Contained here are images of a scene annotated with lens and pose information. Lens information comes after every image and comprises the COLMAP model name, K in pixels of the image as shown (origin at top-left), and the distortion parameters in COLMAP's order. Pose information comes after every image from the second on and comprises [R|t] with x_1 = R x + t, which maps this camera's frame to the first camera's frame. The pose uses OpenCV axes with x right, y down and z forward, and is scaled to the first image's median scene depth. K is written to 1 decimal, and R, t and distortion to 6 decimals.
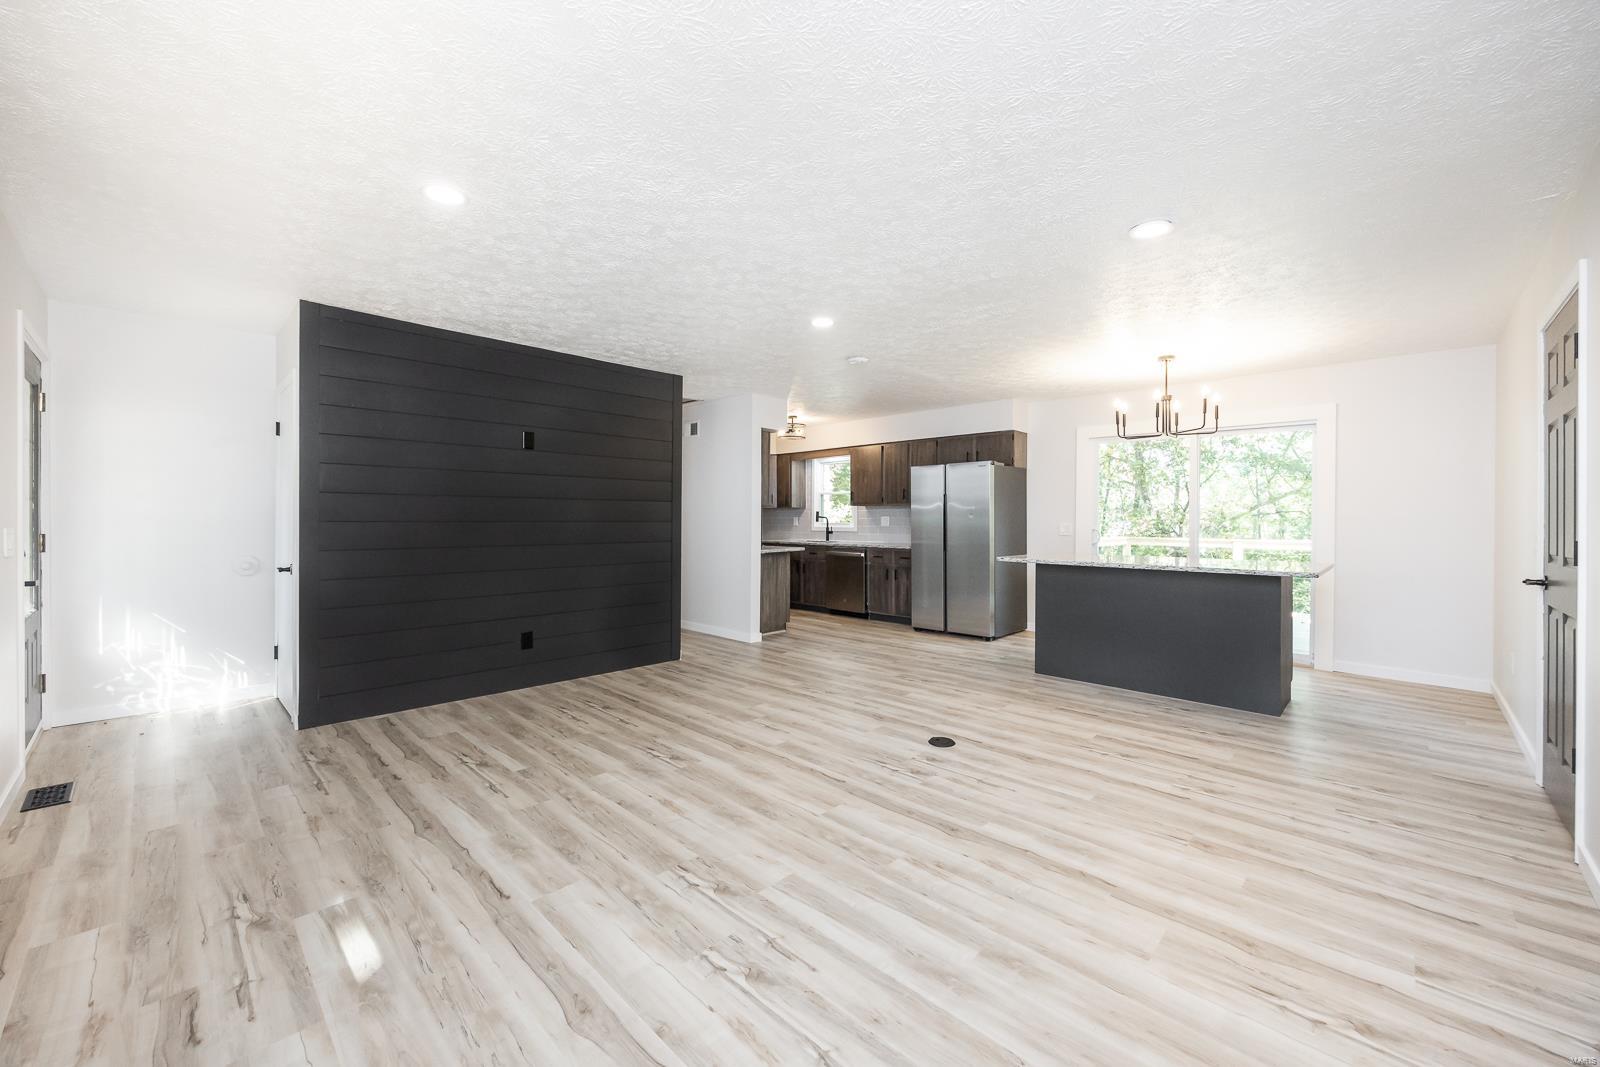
lens RADIAL K [[641.5, 0, 802.3], [0, 641.5, 518.8], [0, 0, 1]] dist [-0.000677, 0.000080]
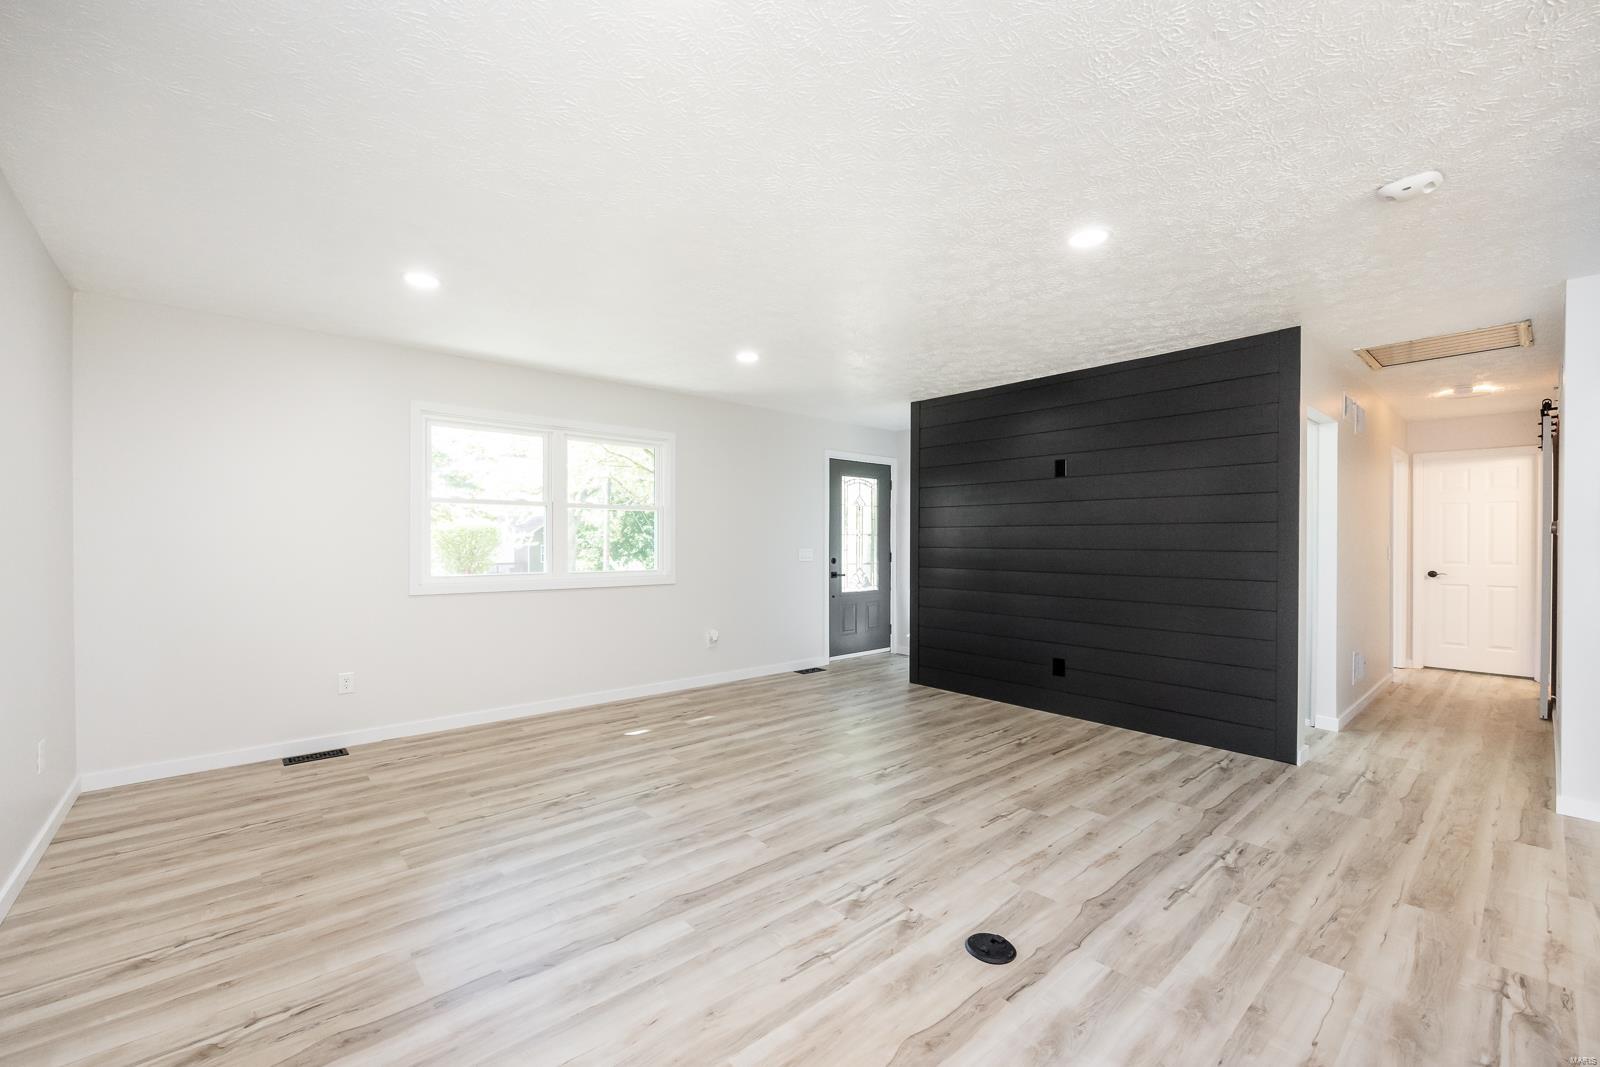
lens RADIAL K [[641.5, 0, 796.8], [0, 641.5, 544.9], [0, 0, 1]] dist [-0.000677, 0.000080]
pose [[-0.092624, -0.000397, -0.995701, 0.773532], [-0.001631, 0.999999, -0.000247, -0.001376], [0.995700, 0.001601, -0.092625, 0.867912]]
